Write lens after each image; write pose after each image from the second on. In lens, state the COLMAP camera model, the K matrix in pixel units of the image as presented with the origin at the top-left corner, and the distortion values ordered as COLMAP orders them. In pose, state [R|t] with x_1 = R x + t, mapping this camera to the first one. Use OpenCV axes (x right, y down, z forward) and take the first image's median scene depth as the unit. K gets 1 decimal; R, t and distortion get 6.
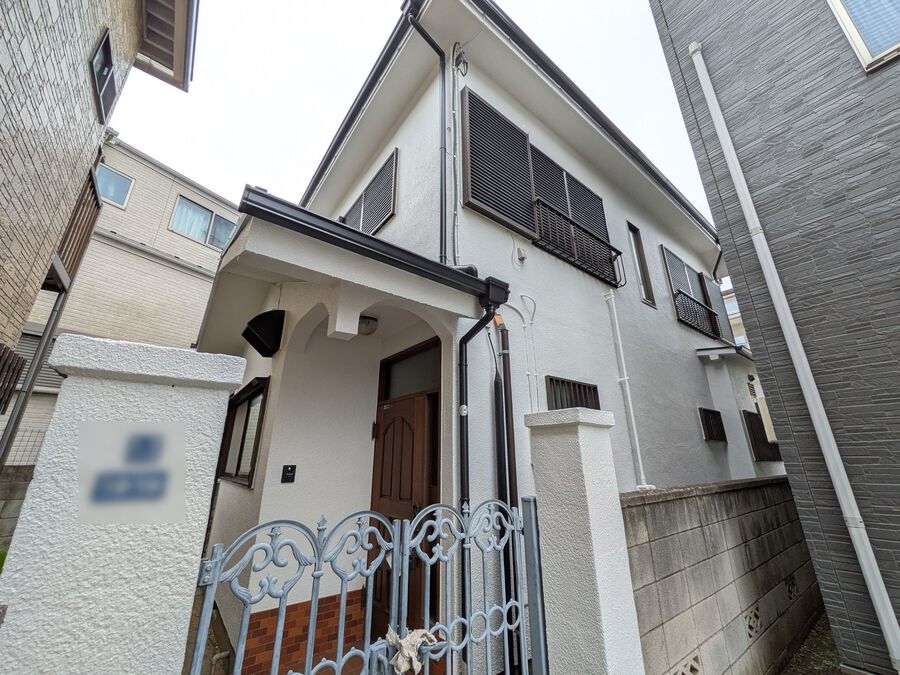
lens RADIAL K [[356.8, 0, 446.4], [0, 356.8, 336.9], [0, 0, 1]] dist [0.000014, 0.000134]
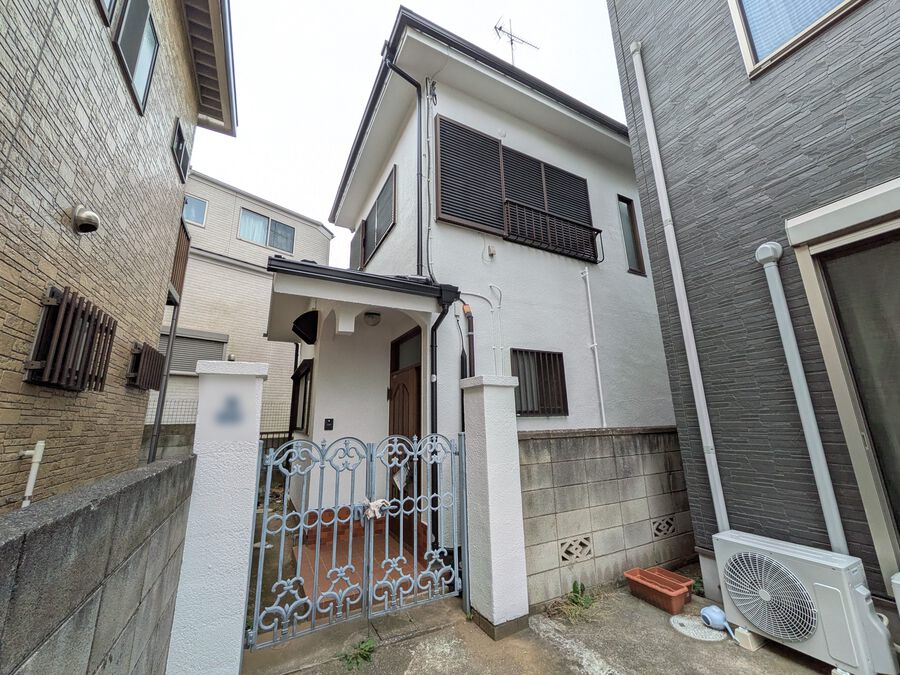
lens RADIAL K [[356.8, 0, 445.7], [0, 356.8, 338.0], [0, 0, 1]] dist [0.000014, 0.000134]
pose [[0.983991, -0.055004, -0.169519, 0.280571], [0.072113, 0.992719, 0.096481, -0.071164], [0.162978, -0.107161, 0.980793, -0.303181]]
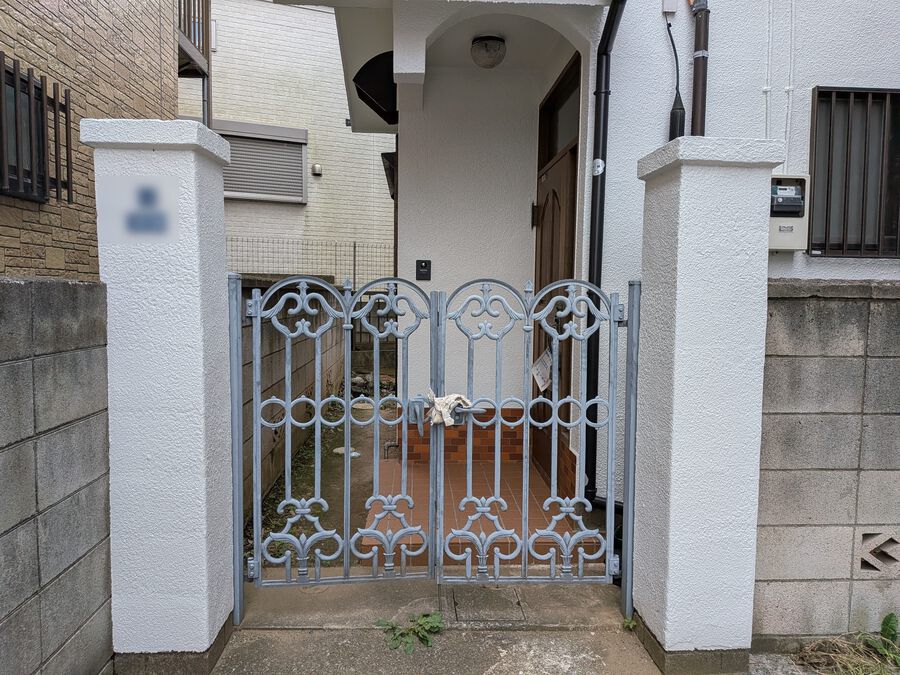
lens RADIAL K [[636.1, 0, 443.6], [0, 636.1, 335.6], [0, 0, 1]] dist [0.049069, -0.056591]
pose [[0.823646, 0.053608, -0.564565, 0.397831], [0.167612, 0.928036, 0.332650, 0.044754], [0.541769, -0.368613, 0.755388, -0.119670]]
